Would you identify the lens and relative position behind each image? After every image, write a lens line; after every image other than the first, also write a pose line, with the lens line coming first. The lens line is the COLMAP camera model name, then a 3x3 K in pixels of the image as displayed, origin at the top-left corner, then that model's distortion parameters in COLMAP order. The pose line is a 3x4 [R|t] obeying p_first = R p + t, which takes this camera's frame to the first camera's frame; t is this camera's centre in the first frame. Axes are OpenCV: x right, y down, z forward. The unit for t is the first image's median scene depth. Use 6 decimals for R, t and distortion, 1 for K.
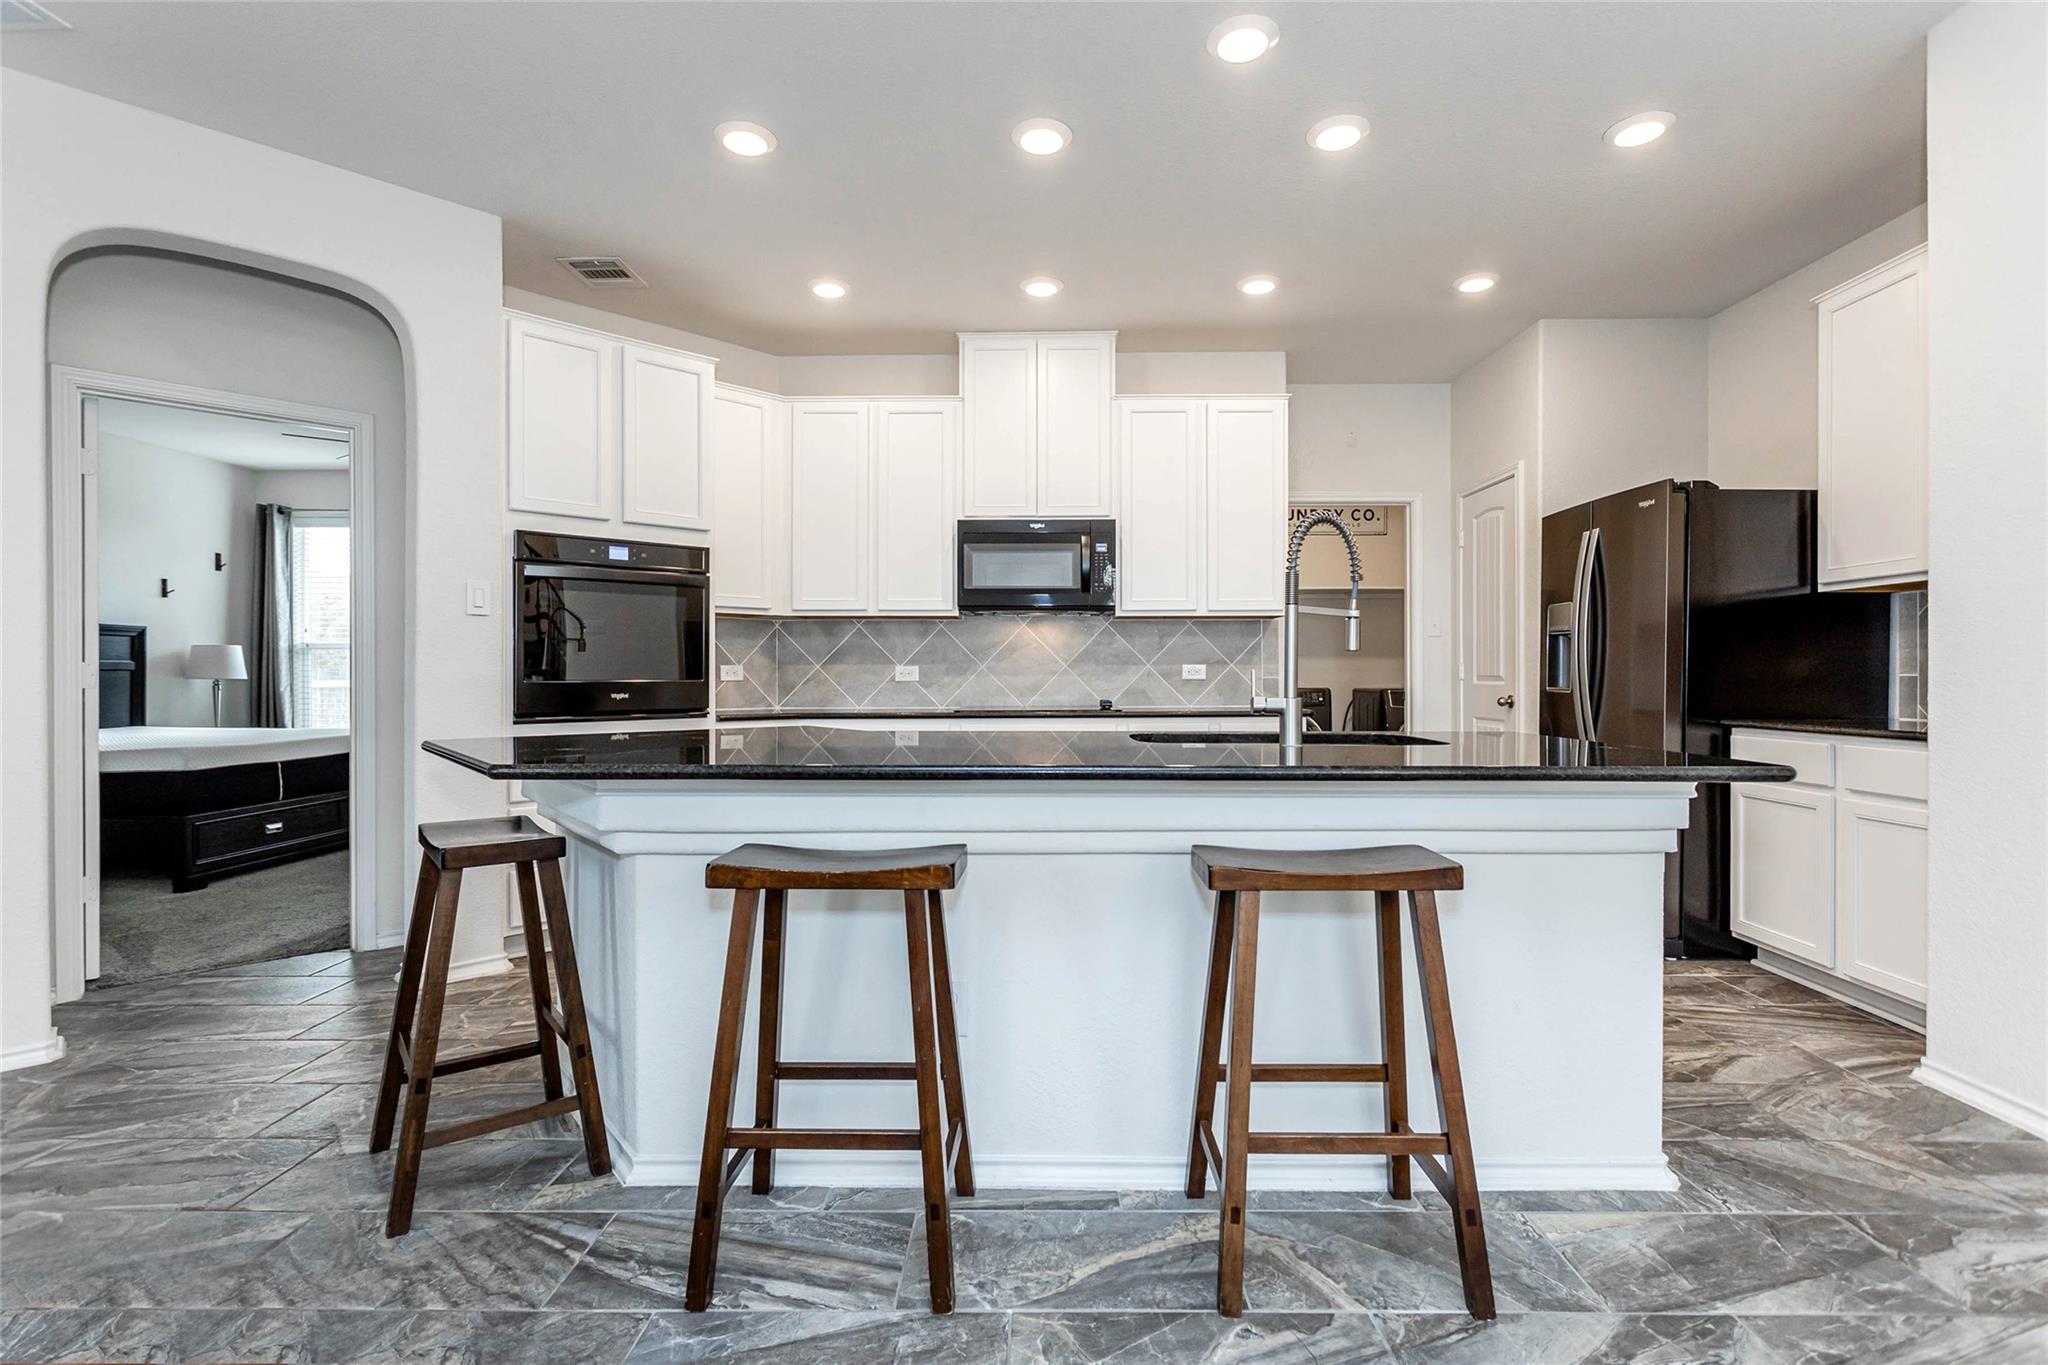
lens RADIAL K [[958.5, 0, 1024.0], [0, 958.5, 682.5], [0, 0, 1]] dist [-0.001021, -0.000187]
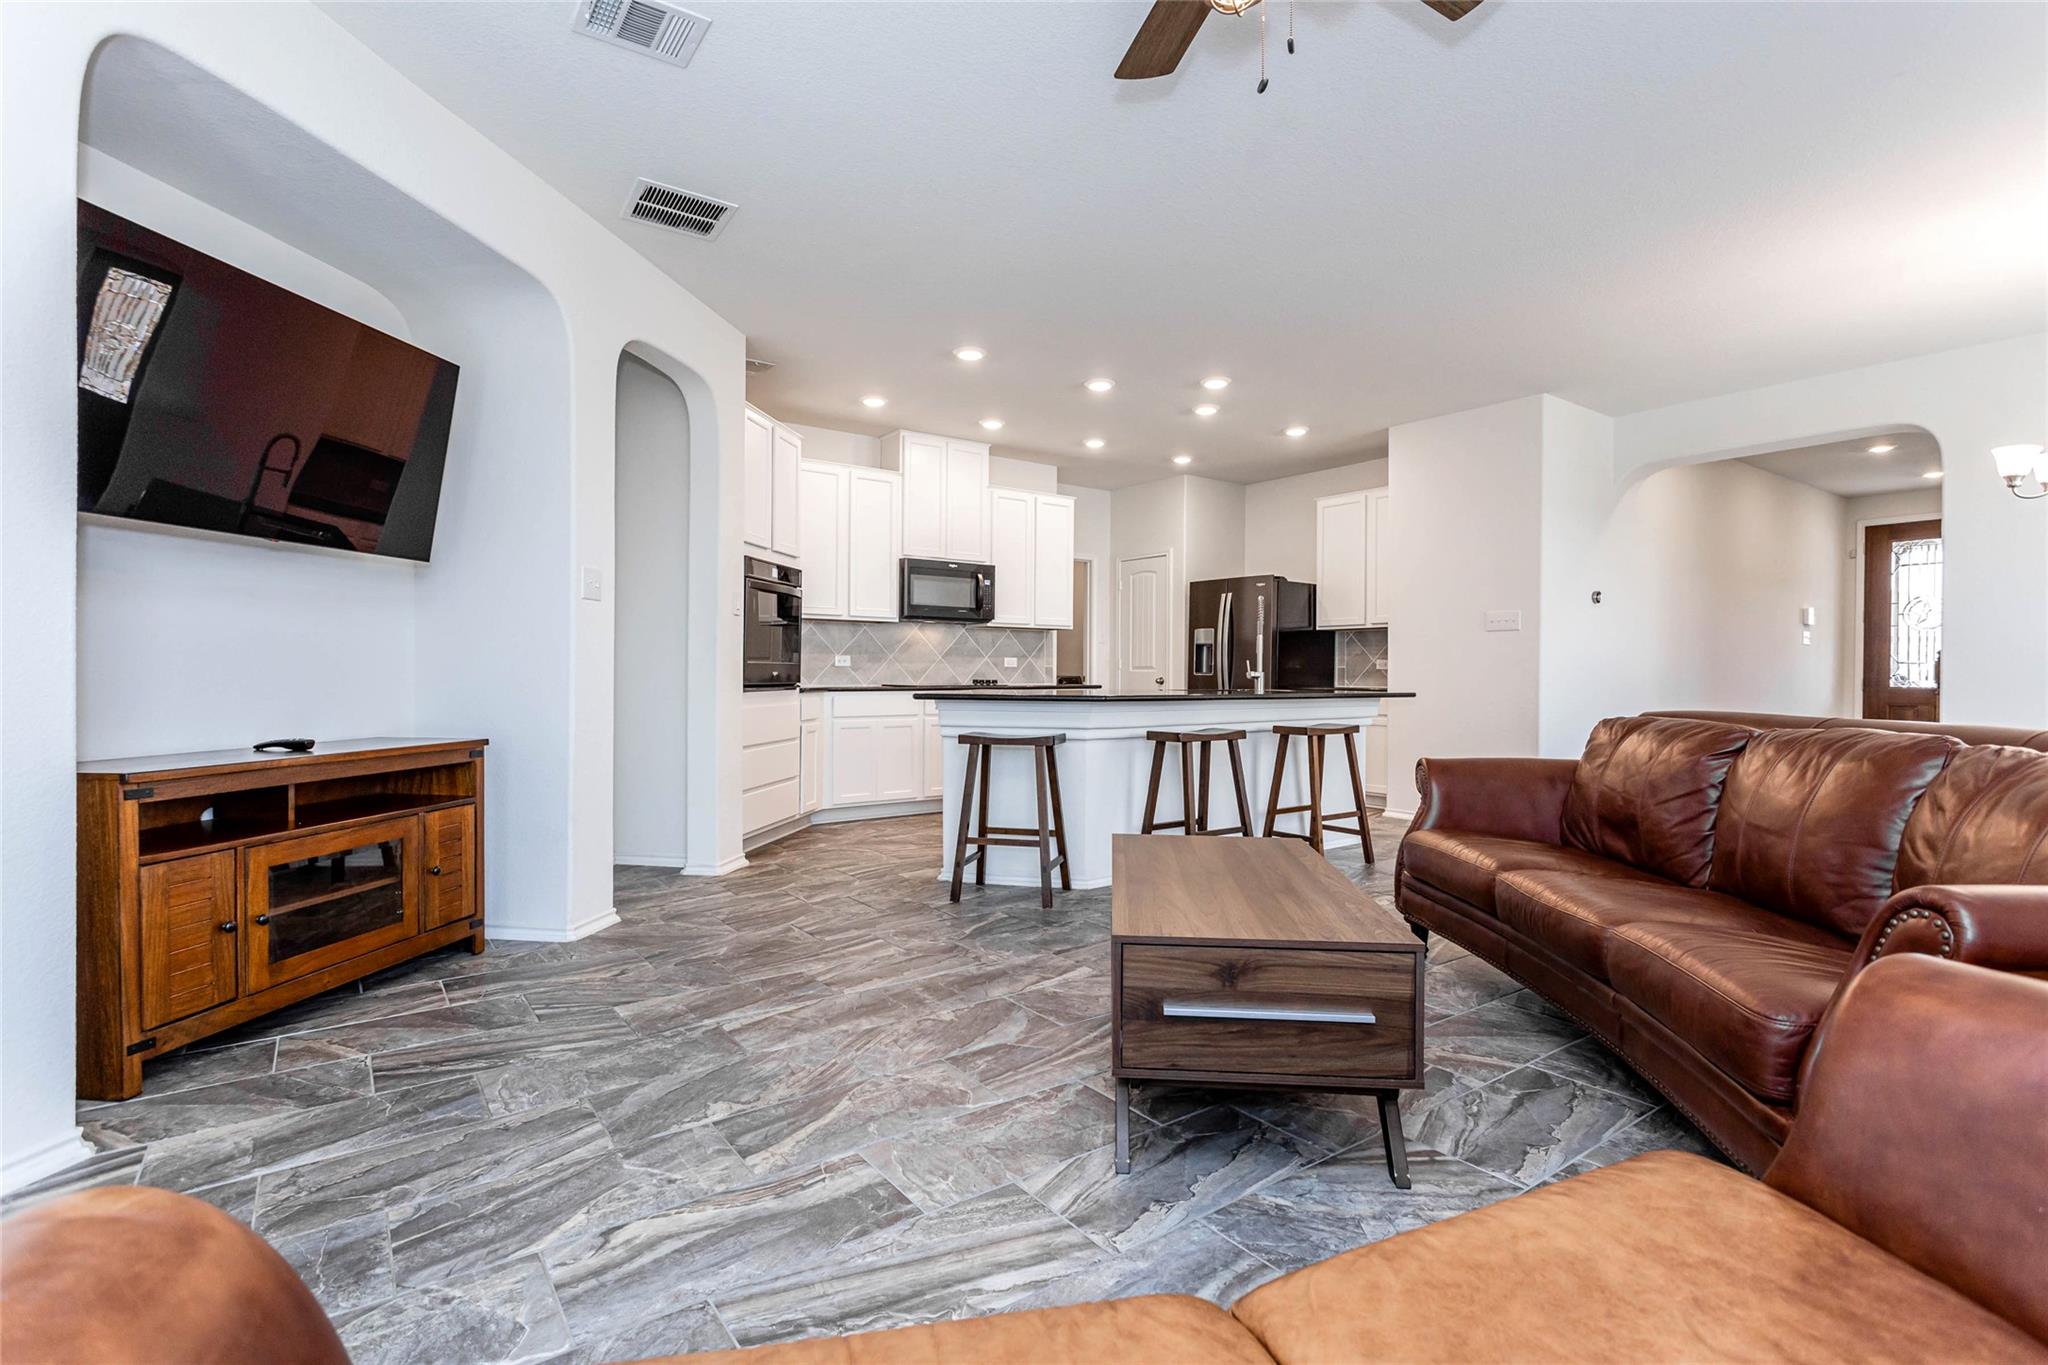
lens RADIAL K [[936.0, 0, 1076.1], [0, 936.0, 680.8], [0, 0, 1]] dist [0.002671, 0.000079]
pose [[0.778213, 0.002021, 0.627998, -0.775059], [-0.004910, 0.999984, 0.002868, 0.015777], [-0.627982, -0.005315, 0.778210, -0.292680]]
